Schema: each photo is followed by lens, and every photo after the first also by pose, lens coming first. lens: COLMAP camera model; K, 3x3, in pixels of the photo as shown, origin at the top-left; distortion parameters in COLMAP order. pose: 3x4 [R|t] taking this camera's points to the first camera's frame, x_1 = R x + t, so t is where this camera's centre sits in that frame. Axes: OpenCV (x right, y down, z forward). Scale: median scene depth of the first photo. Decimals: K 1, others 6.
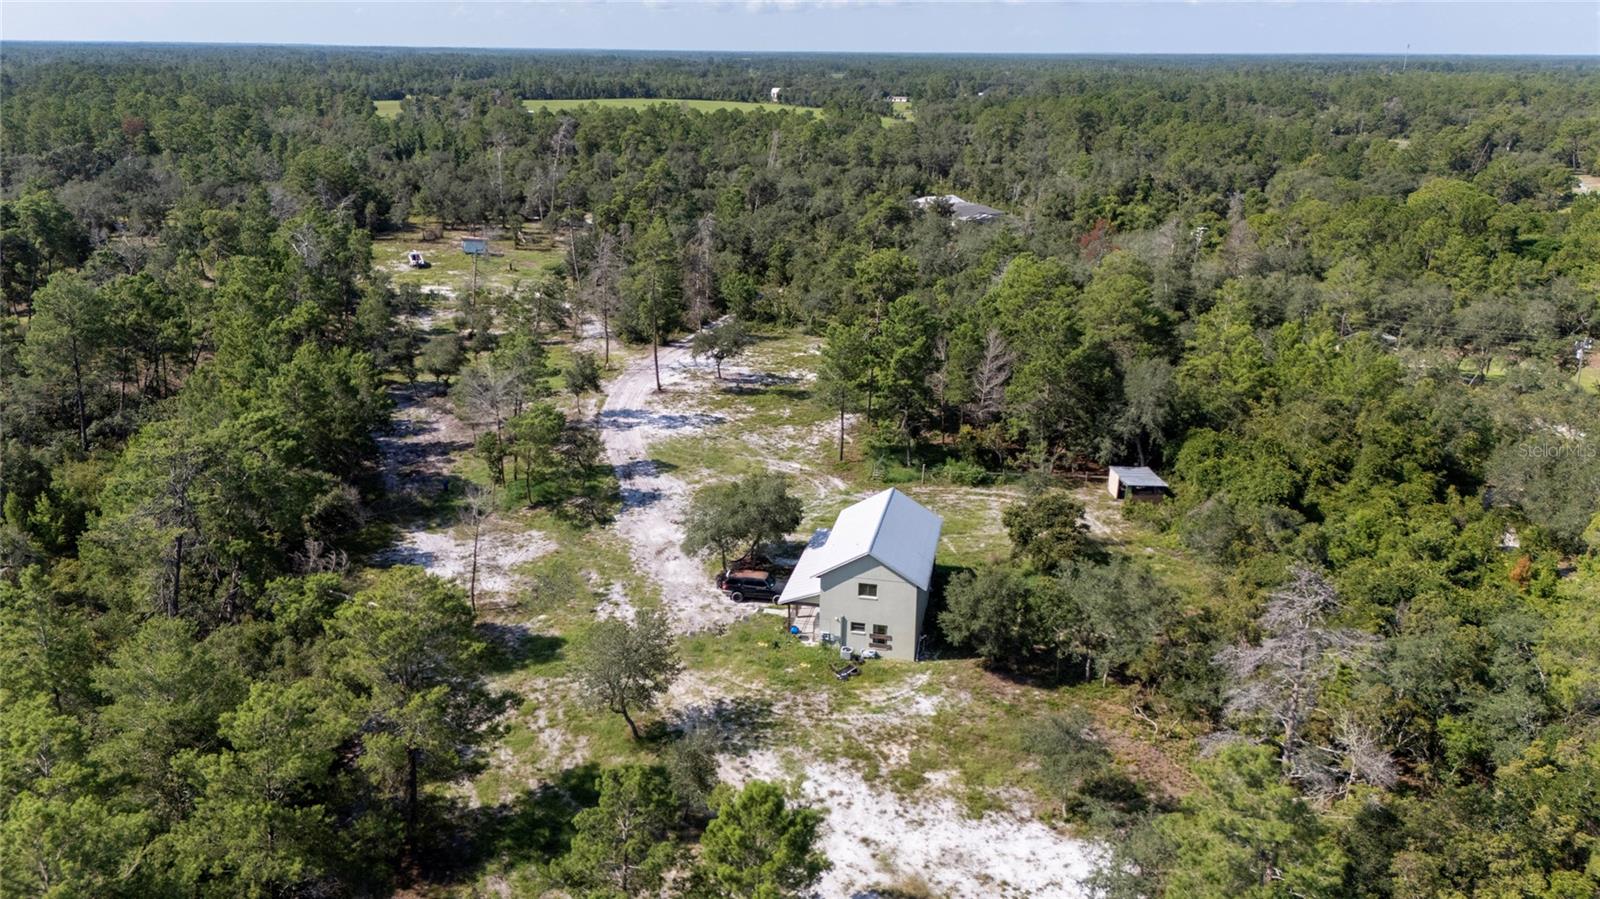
lens RADIAL K [[1161.6, 0, 800.0], [0, 1161.6, 449.5], [0, 0, 1]] dist [0.081001, -0.087454]
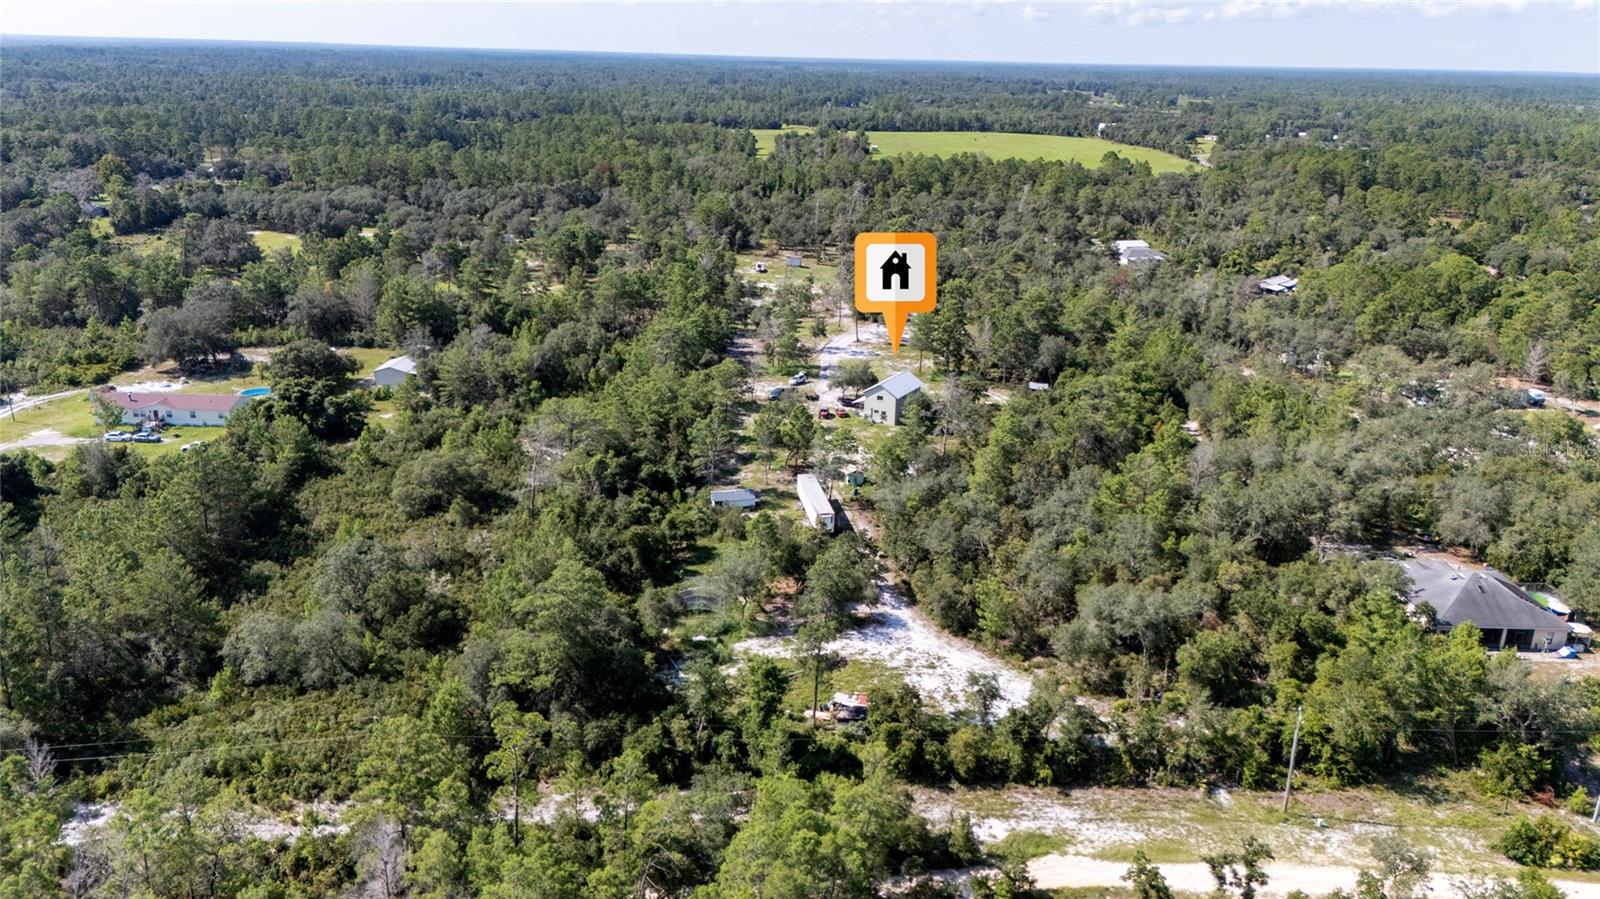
lens RADIAL K [[1161.6, 0, 800.0], [0, 1161.6, 449.5], [0, 0, 1]] dist [0.081001, -0.087454]
pose [[0.954271, 0.107332, -0.279011, 0.261084], [-0.109593, 0.993948, 0.007532, 0.094375], [0.278131, 0.023390, 0.960258, -0.688496]]
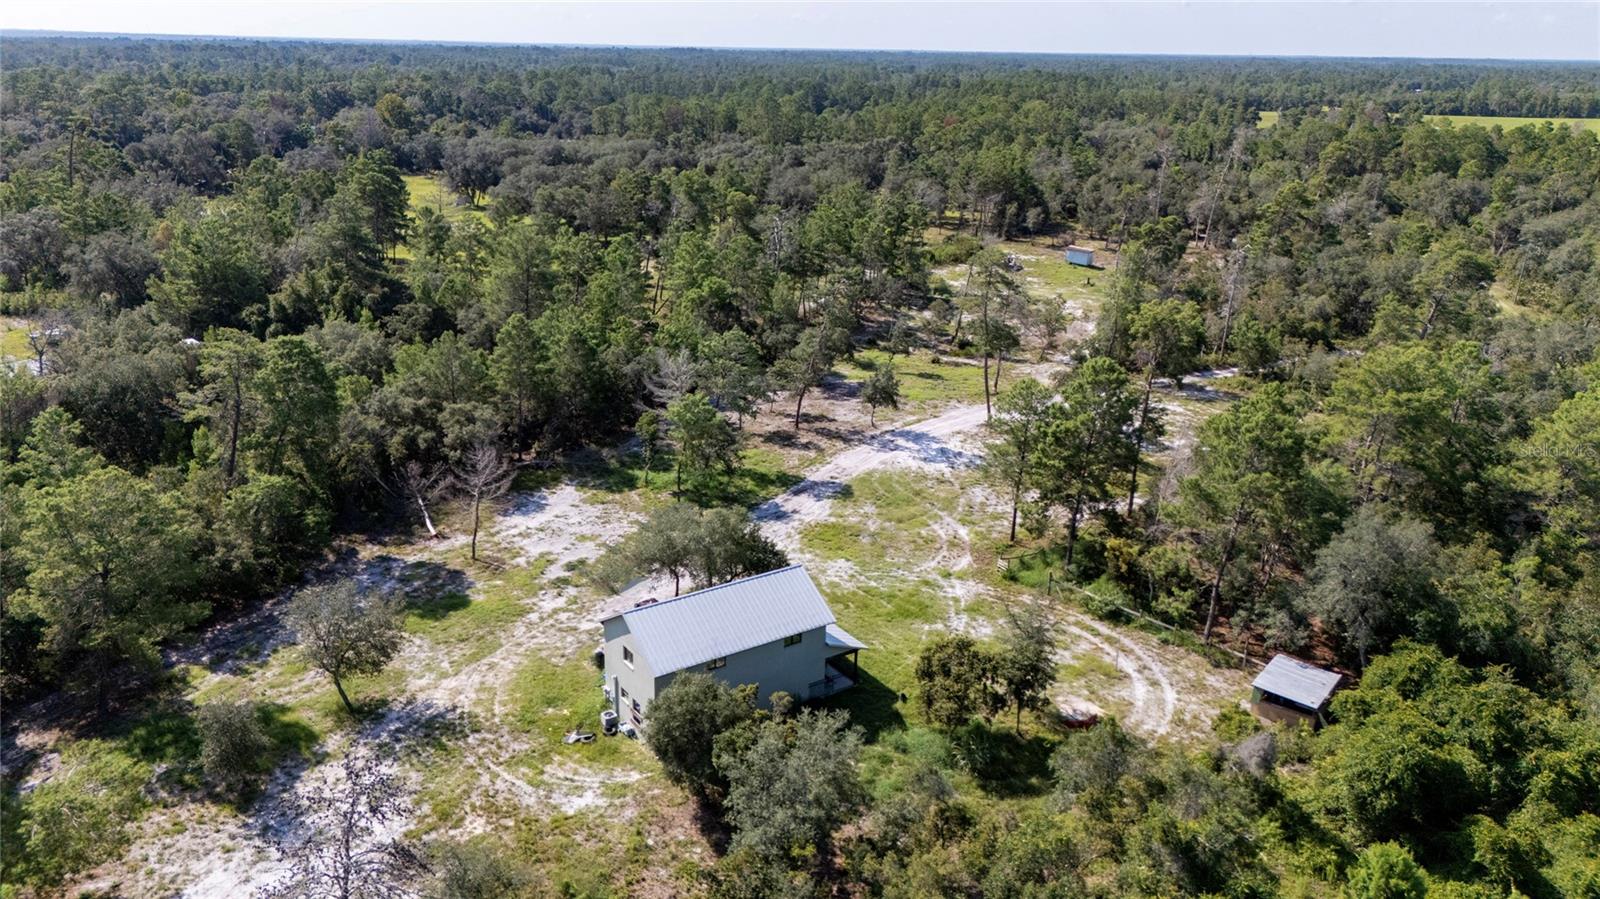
lens RADIAL K [[1161.6, 0, 800.0], [0, 1161.6, 449.5], [0, 0, 1]] dist [0.081001, -0.087454]
pose [[0.716466, 0.233107, -0.657523, 0.265569], [-0.238532, 0.967572, 0.083111, -0.050464], [0.655575, 0.097294, 0.748836, 0.154533]]
